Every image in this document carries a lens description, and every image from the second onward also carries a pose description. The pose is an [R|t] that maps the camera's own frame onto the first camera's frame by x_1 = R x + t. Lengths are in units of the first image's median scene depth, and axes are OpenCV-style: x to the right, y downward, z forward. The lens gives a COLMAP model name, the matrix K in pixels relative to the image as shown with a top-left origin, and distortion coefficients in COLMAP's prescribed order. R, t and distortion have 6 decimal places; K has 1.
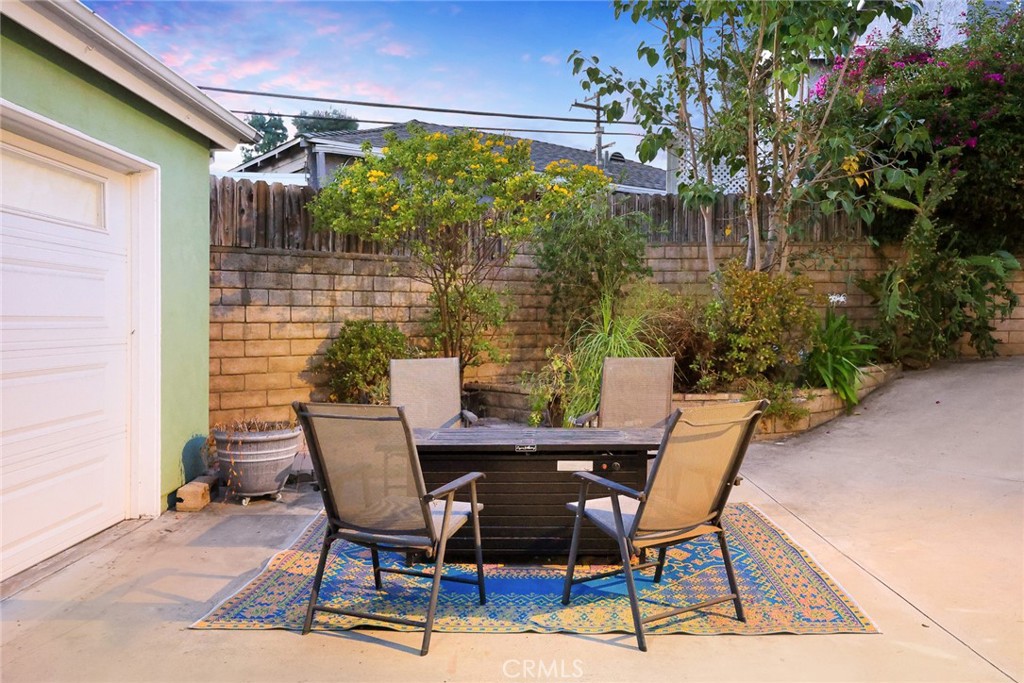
lens RADIAL K [[768.9, 0, 540.0], [0, 768.9, 307.7], [0, 0, 1]] dist [-0.006983, -0.001125]
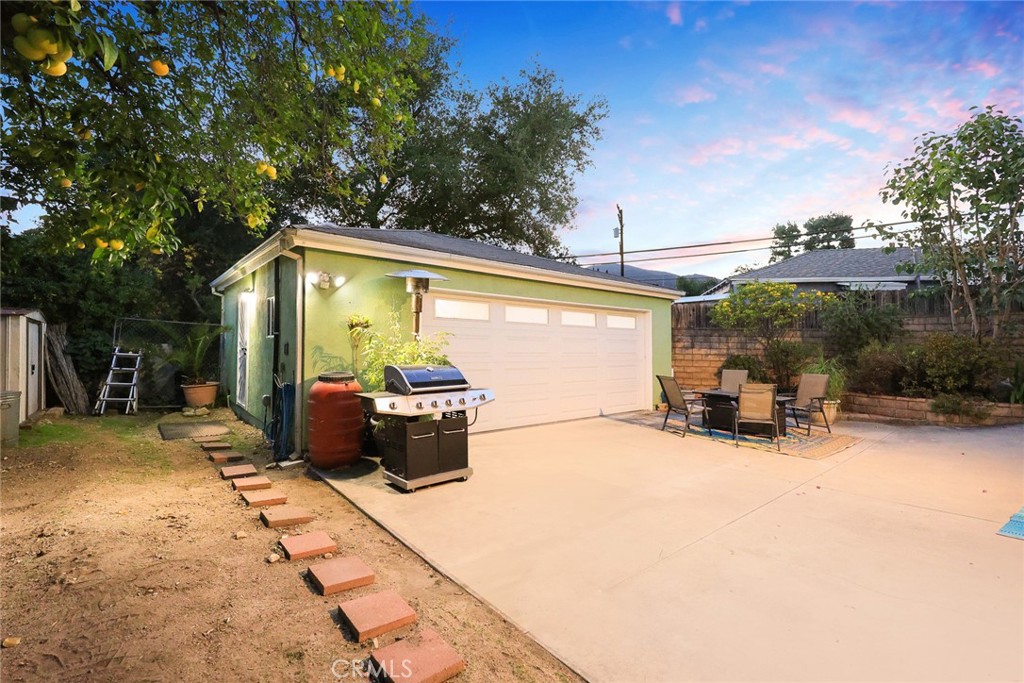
lens RADIAL K [[453.1, 0, 519.7], [0, 453.1, 337.9], [0, 0, 1]] dist [0.003328, 0.000761]
pose [[0.617284, 0.002204, -0.786737, 0.519712], [-0.003478, 0.999994, 0.000072, -0.037810], [0.786733, 0.002692, 0.617288, -0.512560]]
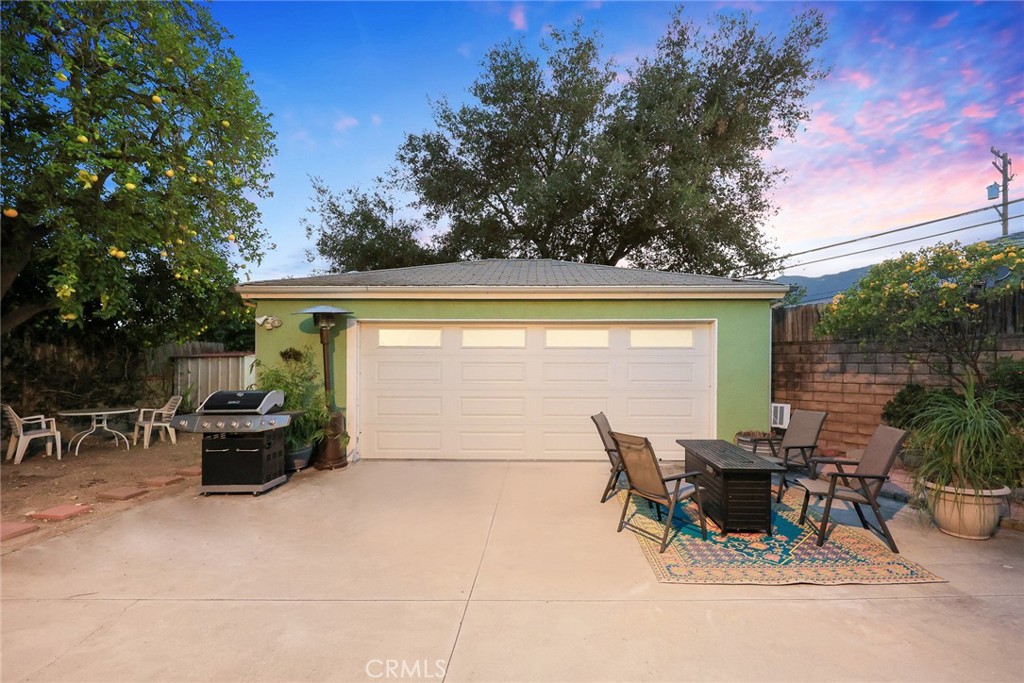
lens RADIAL K [[453.1, 0, 532.0], [0, 453.1, 364.6], [0, 0, 1]] dist [0.003328, 0.000761]
pose [[-0.051763, 0.002638, -0.998656, 0.661300], [0.016600, 0.999861, 0.001781, -0.035012], [0.998521, -0.016485, -0.051800, 0.341379]]
